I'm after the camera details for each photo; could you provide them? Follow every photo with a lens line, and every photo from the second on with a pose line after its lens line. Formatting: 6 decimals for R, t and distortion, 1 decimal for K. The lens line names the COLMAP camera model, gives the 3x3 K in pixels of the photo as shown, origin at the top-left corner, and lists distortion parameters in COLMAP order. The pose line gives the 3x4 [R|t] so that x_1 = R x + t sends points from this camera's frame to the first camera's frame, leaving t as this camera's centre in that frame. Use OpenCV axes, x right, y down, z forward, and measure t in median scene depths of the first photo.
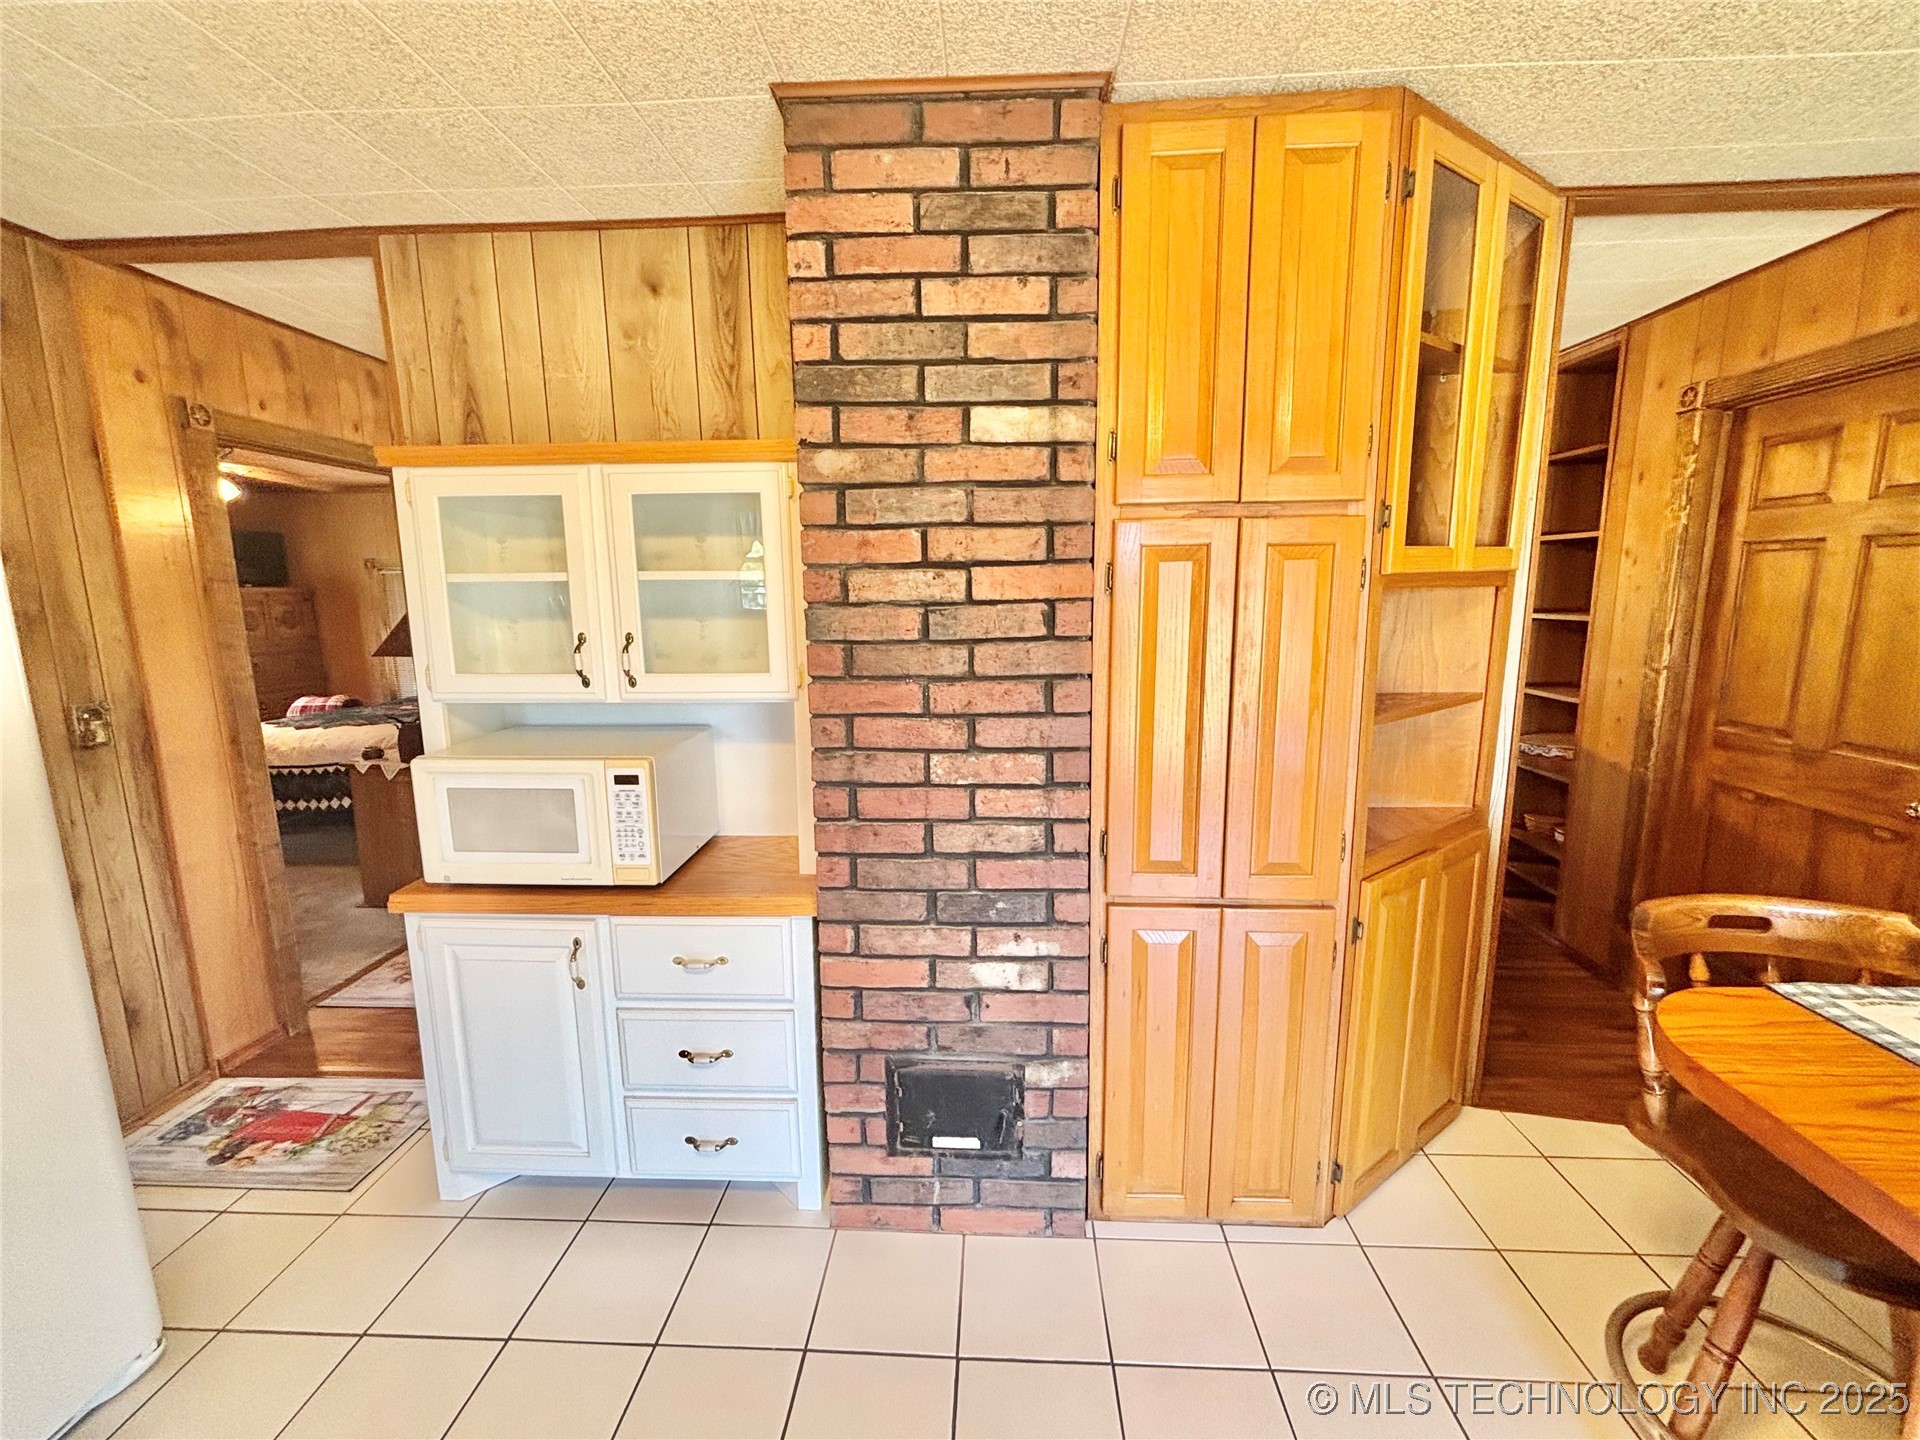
lens RADIAL K [[787.5, 0, 961.4], [0, 787.5, 711.8], [0, 0, 1]] dist [0.007395, -0.000339]
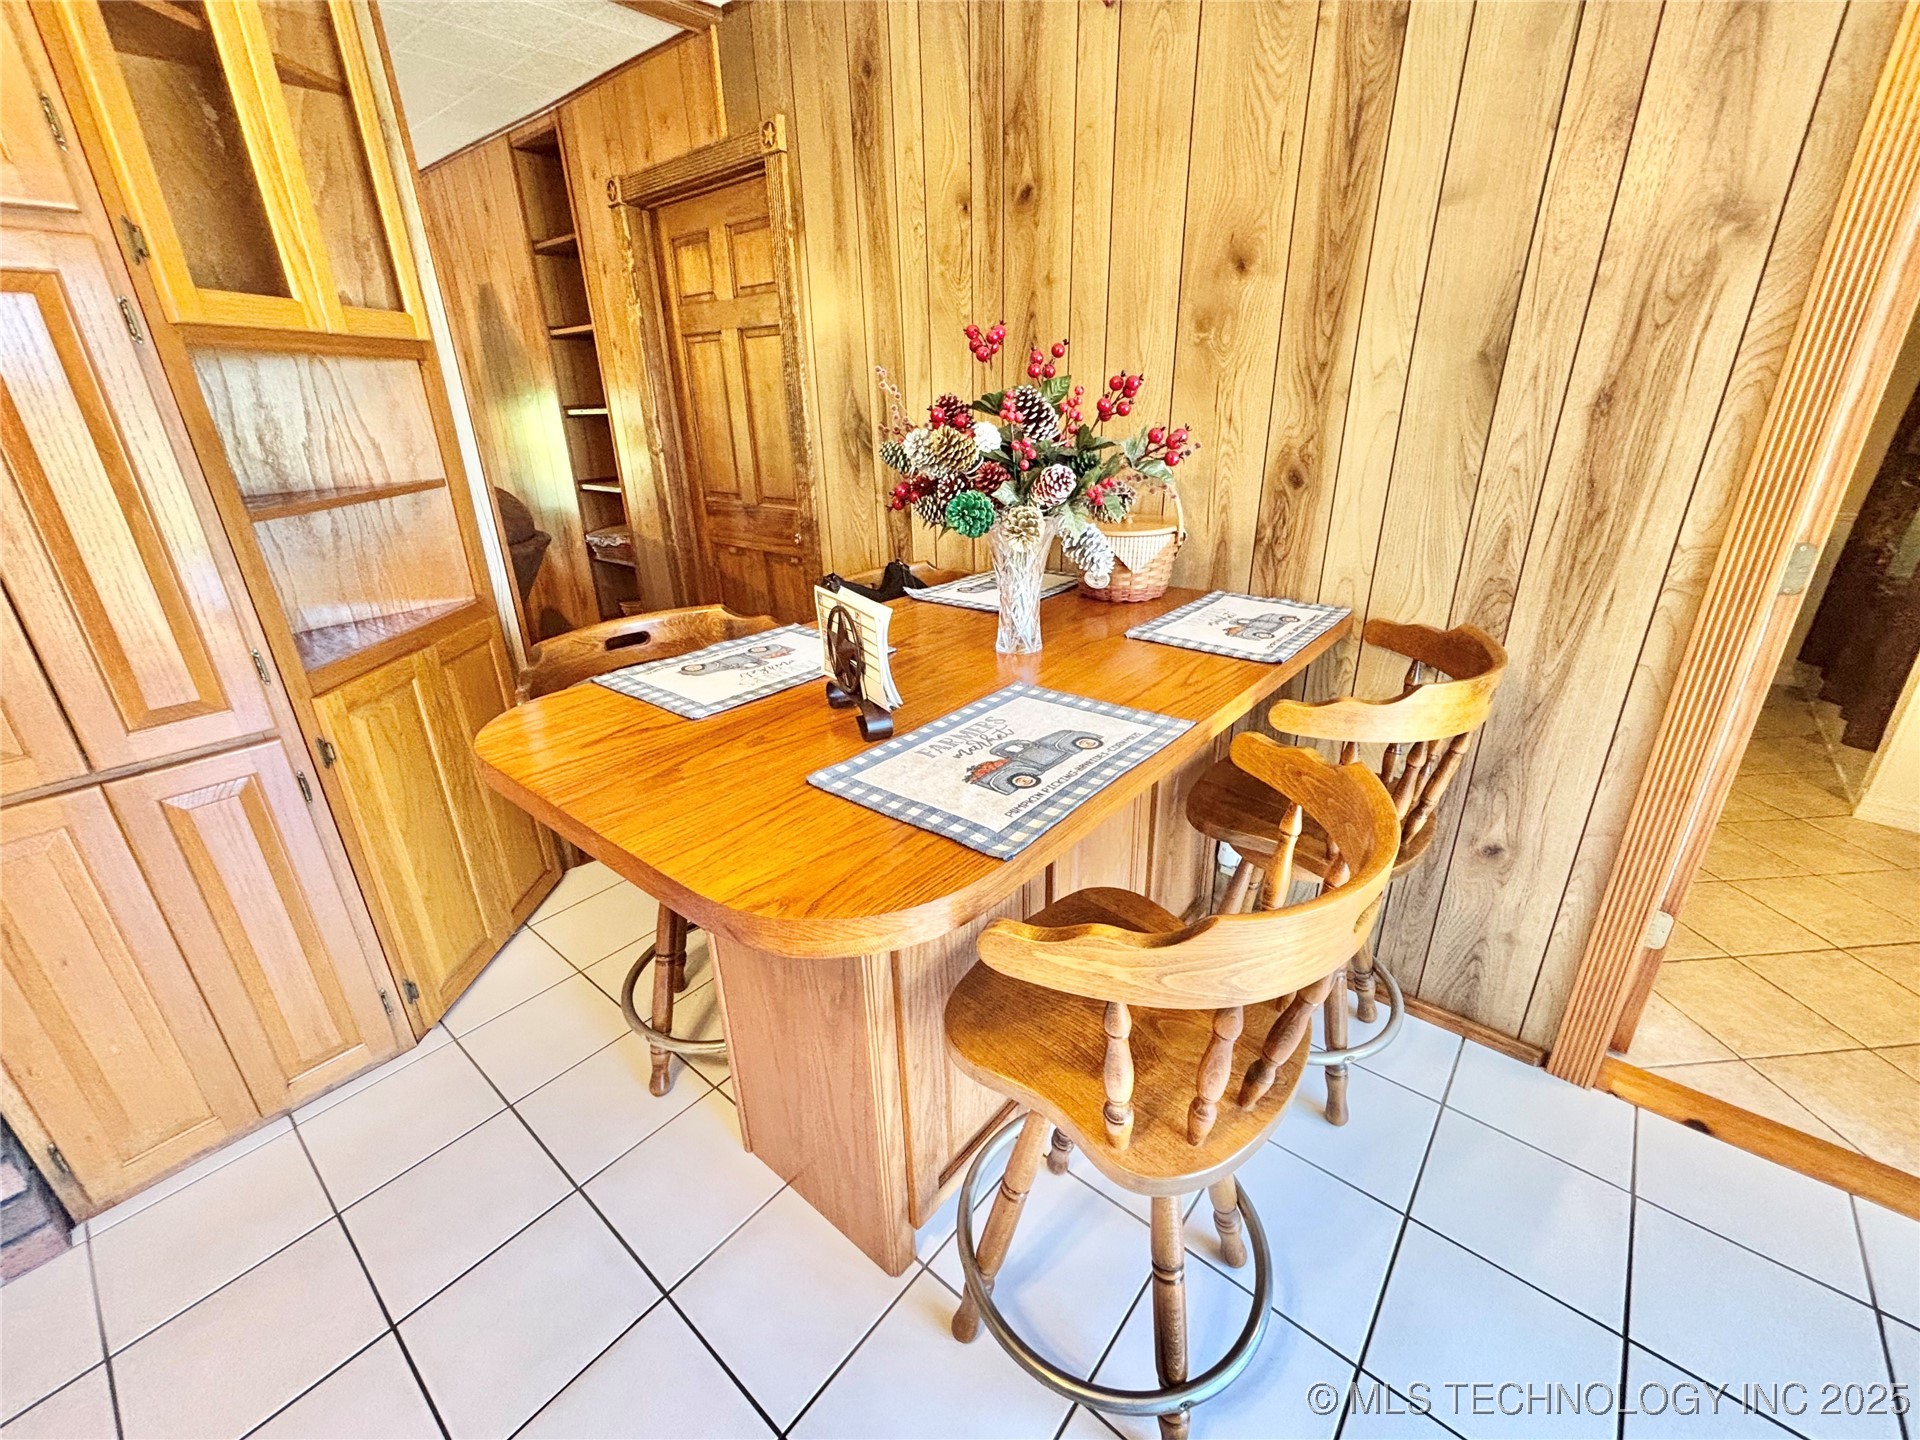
lens RADIAL K [[793.4, 0, 960.6], [0, 793.4, 707.5], [0, 0, 1]] dist [-0.000512, 0.000039]
pose [[0.604970, -0.296656, 0.738923, 0.217586], [0.145274, 0.953551, 0.263885, 0.071202], [-0.782884, -0.052296, 0.619966, -0.101056]]
